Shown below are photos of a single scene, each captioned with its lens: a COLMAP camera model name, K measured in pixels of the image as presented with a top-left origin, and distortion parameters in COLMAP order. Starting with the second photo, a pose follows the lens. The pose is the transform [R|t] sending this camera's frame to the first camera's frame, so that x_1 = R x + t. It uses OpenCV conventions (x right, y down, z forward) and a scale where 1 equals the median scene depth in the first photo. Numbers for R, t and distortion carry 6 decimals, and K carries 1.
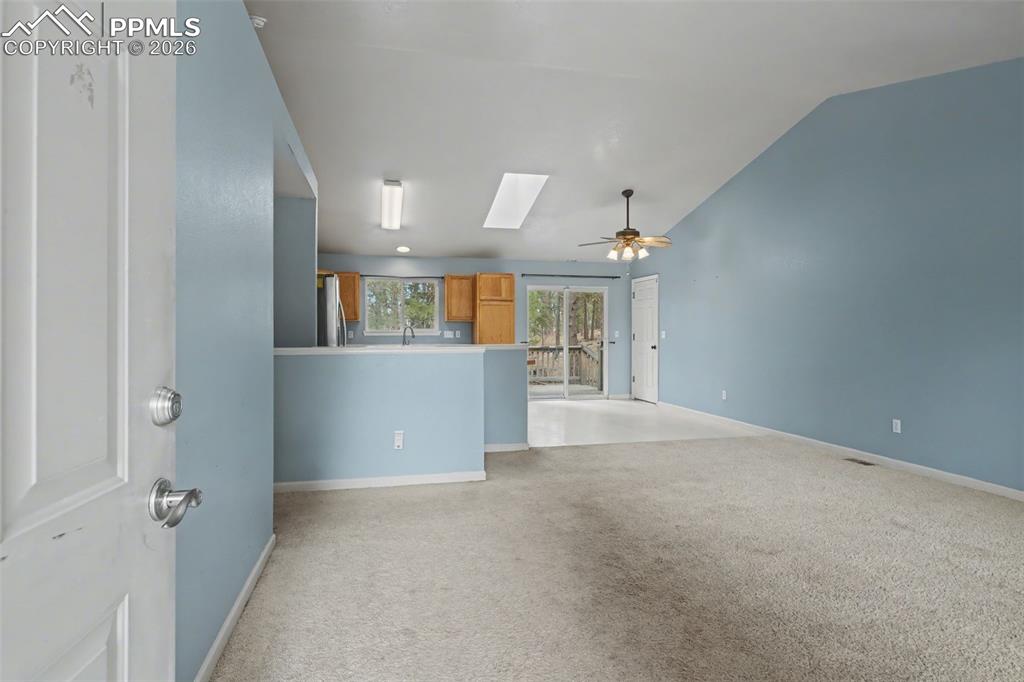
lens RADIAL K [[496.6, 0, 513.8], [0, 496.6, 331.8], [0, 0, 1]] dist [-0.001153, -0.000160]
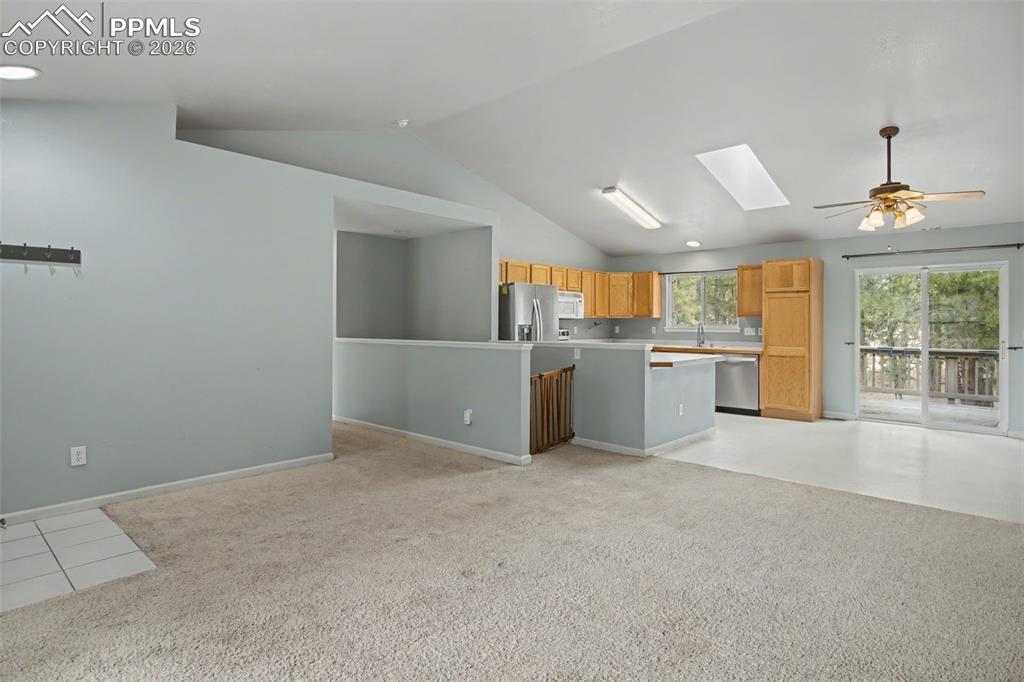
lens RADIAL K [[509.5, 0, 541.6], [0, 509.5, 321.5], [0, 0, 1]] dist [-0.000041, -0.000017]
pose [[0.627202, 0.000491, -0.778857, 0.375654], [-0.006581, 0.999967, -0.004669, -0.006959], [0.778829, 0.008054, 0.627185, 0.142395]]
